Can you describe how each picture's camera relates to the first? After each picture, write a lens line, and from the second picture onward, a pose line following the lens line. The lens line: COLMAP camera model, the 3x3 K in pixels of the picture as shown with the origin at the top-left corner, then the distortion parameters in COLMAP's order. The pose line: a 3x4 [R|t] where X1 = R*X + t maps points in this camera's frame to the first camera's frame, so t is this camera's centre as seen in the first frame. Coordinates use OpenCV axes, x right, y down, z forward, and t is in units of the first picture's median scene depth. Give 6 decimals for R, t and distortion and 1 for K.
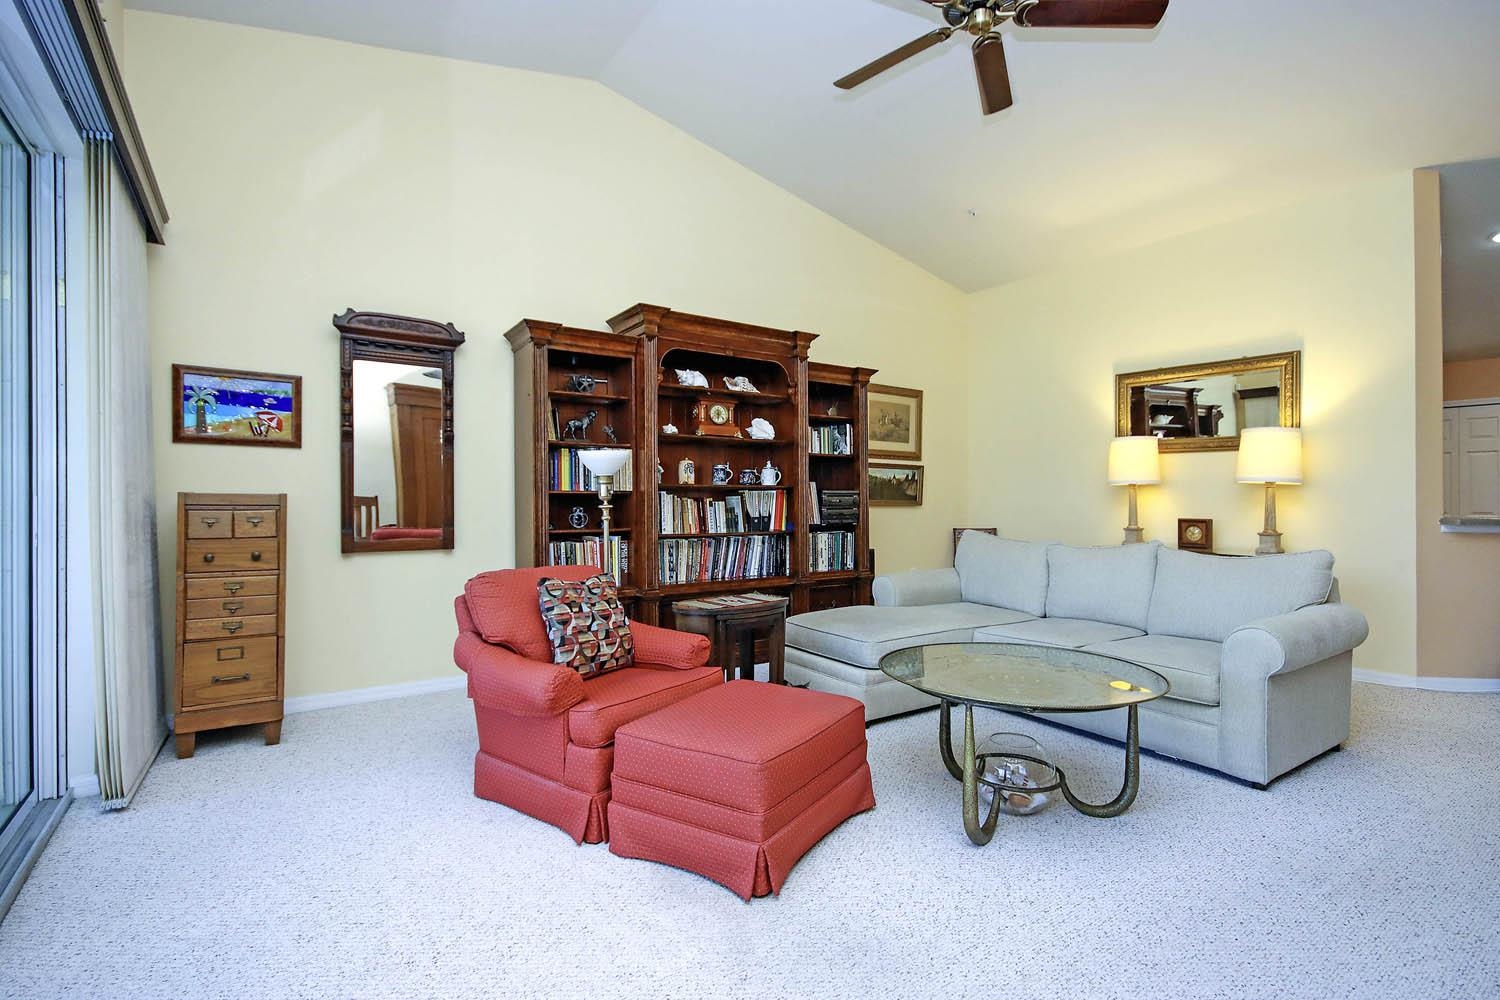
lens RADIAL K [[708.2, 0, 750.0], [0, 708.2, 500.0], [0, 0, 1]] dist [-0.000624, -0.000077]
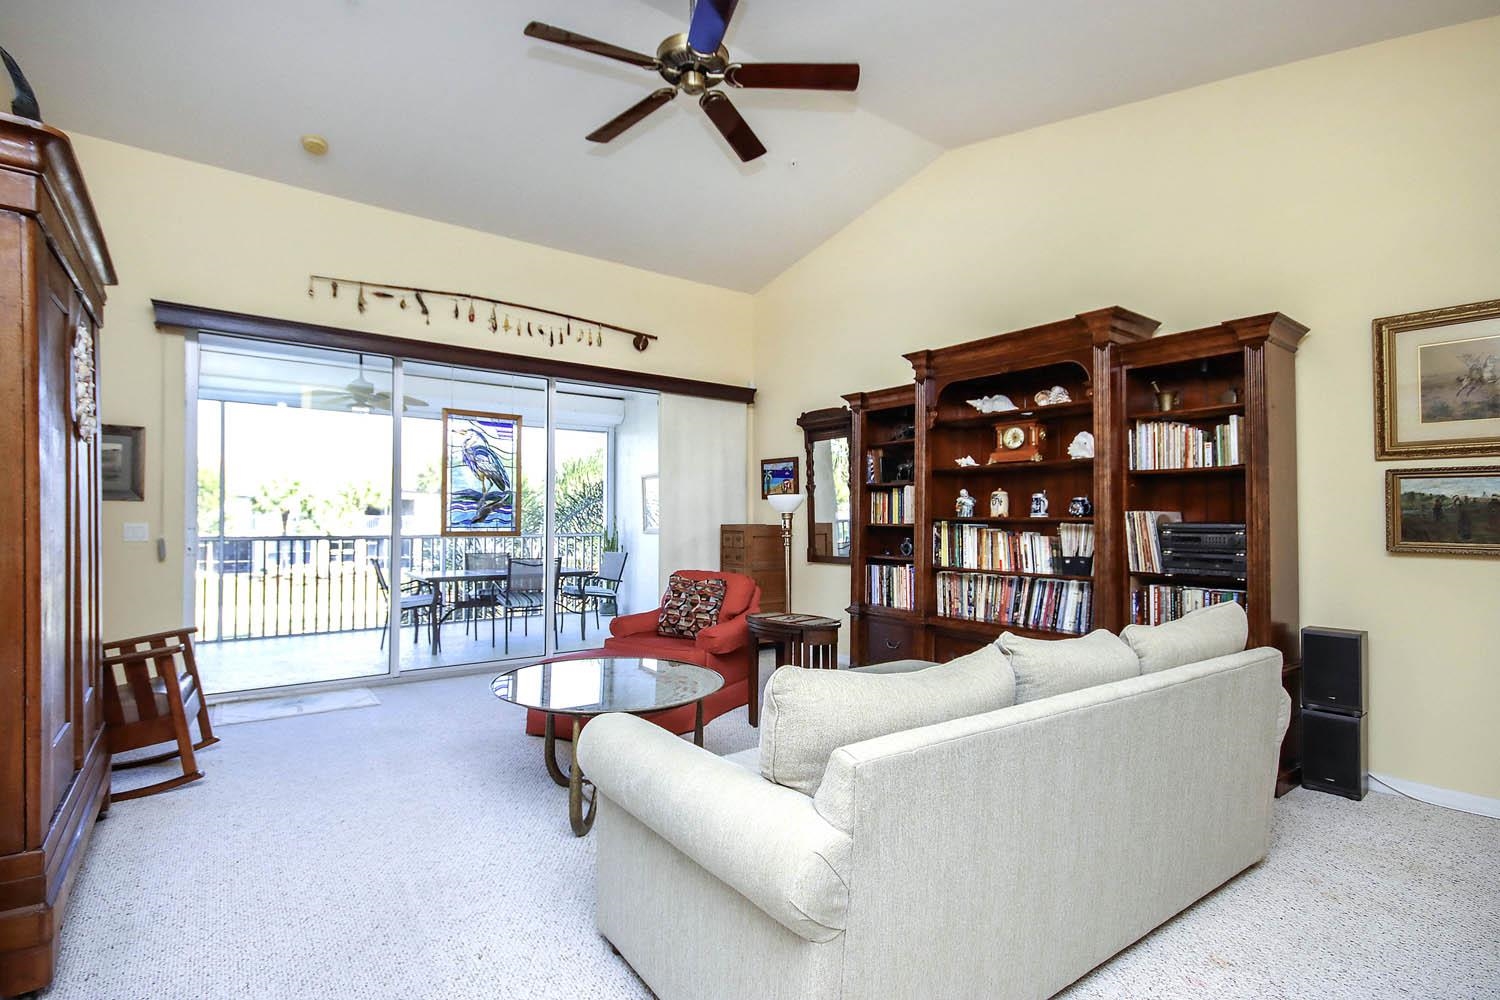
lens RADIAL K [[701.7, 0, 749.0], [0, 701.7, 517.4], [0, 0, 1]] dist [-0.000092, -0.000074]
pose [[0.043134, -0.005921, -0.999052, 0.823916], [-0.009252, 0.999937, -0.006326, -0.012565], [0.999026, 0.009516, 0.043076, 0.631513]]
